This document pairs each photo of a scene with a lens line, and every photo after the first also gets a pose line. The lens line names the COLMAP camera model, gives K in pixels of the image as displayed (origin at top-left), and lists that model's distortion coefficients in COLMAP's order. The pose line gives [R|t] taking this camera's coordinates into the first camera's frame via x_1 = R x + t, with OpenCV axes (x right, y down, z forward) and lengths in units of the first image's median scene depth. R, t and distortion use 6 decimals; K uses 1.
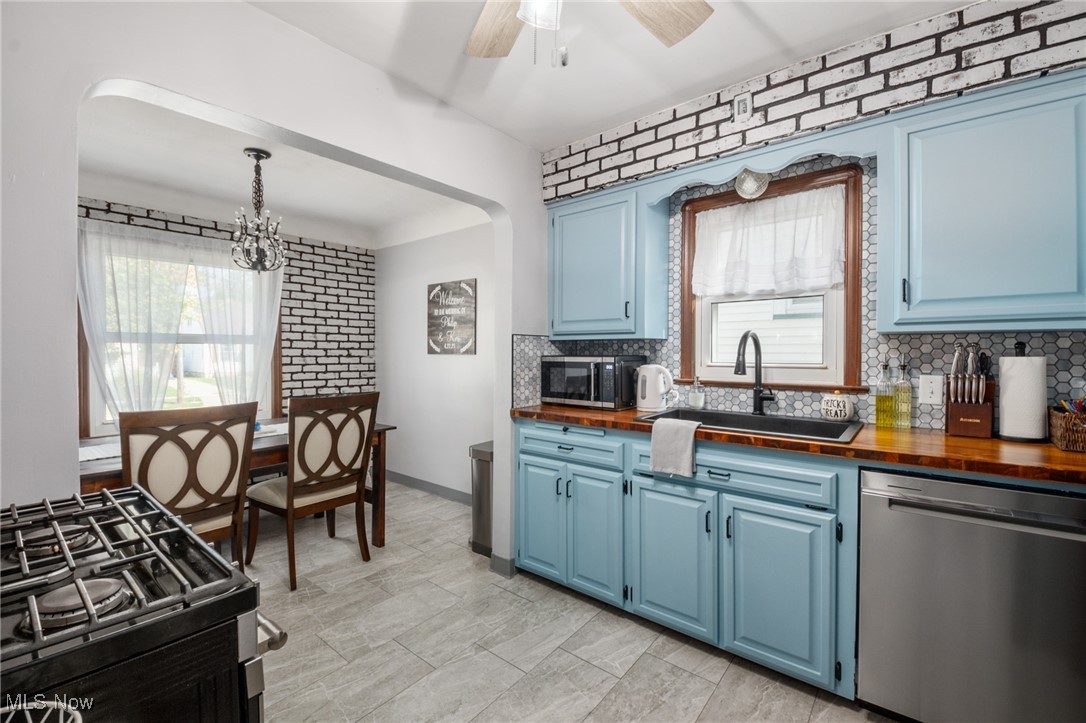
lens RADIAL K [[439.5, 0, 536.2], [0, 439.5, 359.9], [0, 0, 1]] dist [-0.022542, -0.002287]
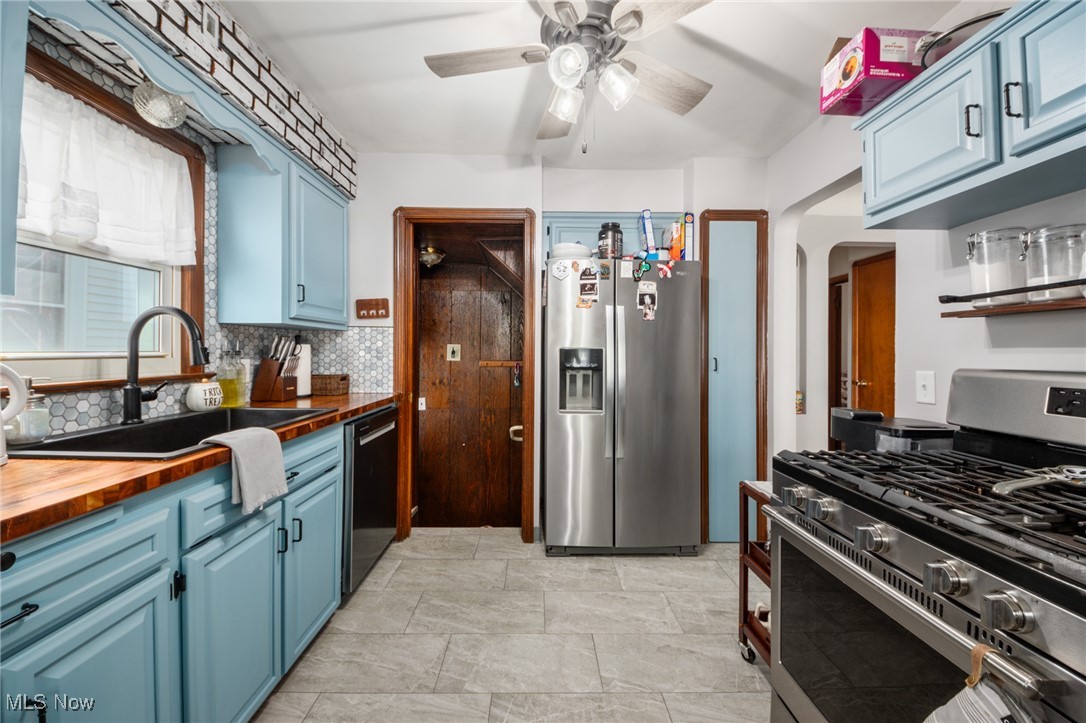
lens RADIAL K [[400.2, 0, 543.4], [0, 400.2, 350.5], [0, 0, 1]] dist [0.000012, -0.004995]
pose [[-0.651921, -0.002374, 0.758283, -0.382176], [0.007354, 0.999928, 0.009453, 0.004441], [-0.758251, 0.011739, -0.651857, 0.839189]]
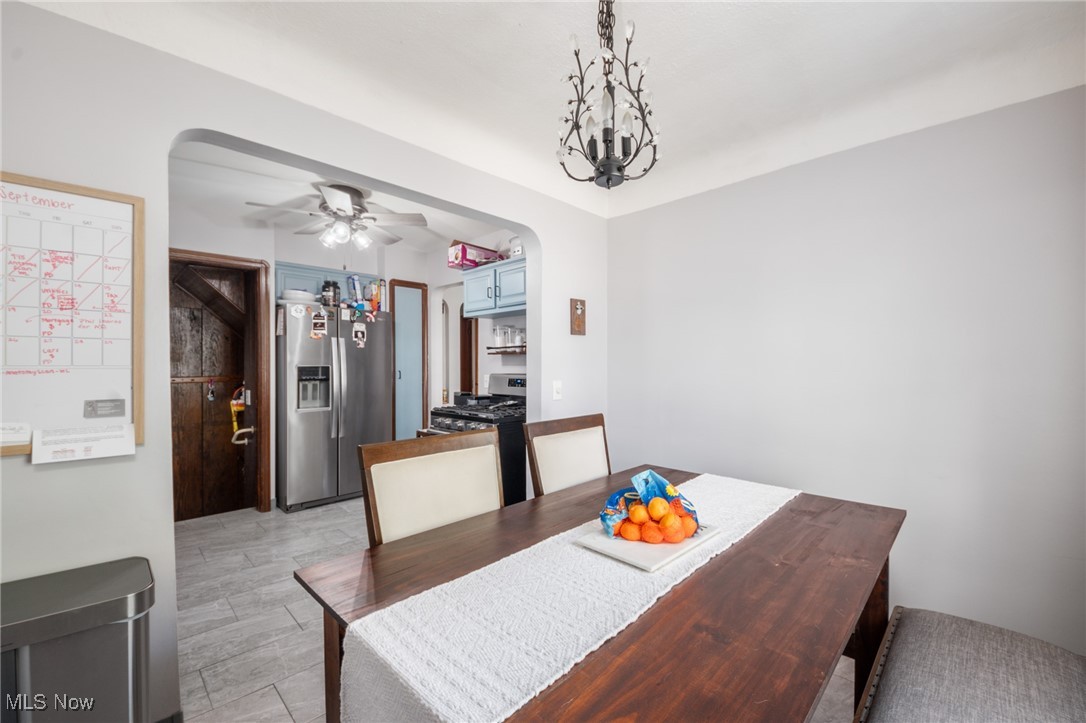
lens RADIAL K [[446.4, 0, 548.4], [0, 446.4, 363.1], [0, 0, 1]] dist [0.013505, -0.002708]
pose [[-0.996450, -0.000769, 0.084185, -0.683431], [0.000761, 0.999835, 0.018139, -0.029770], [-0.084185, 0.018139, -0.996285, 1.678540]]
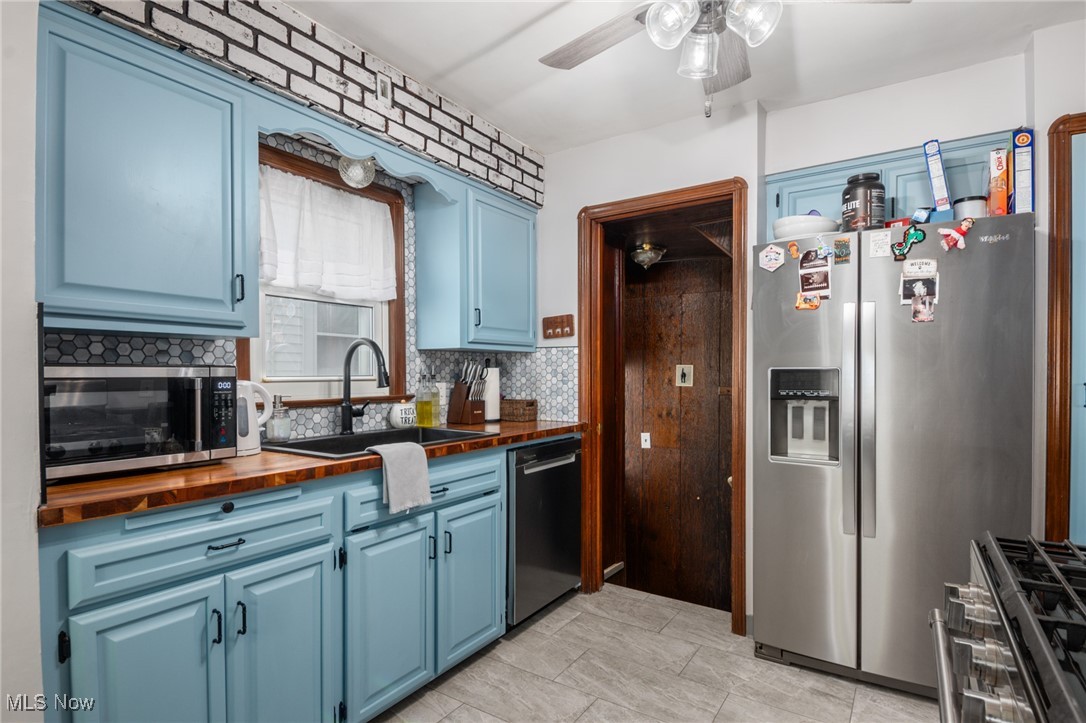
lens RADIAL K [[551.0, 0, 543.1], [0, 551.0, 378.0], [0, 0, 1]] dist [0.000795, -0.008248]
pose [[-0.105781, -0.007818, 0.994359, -0.577763], [0.018784, 0.999775, 0.009859, 0.007836], [-0.994212, 0.019721, -0.105611, 0.665932]]
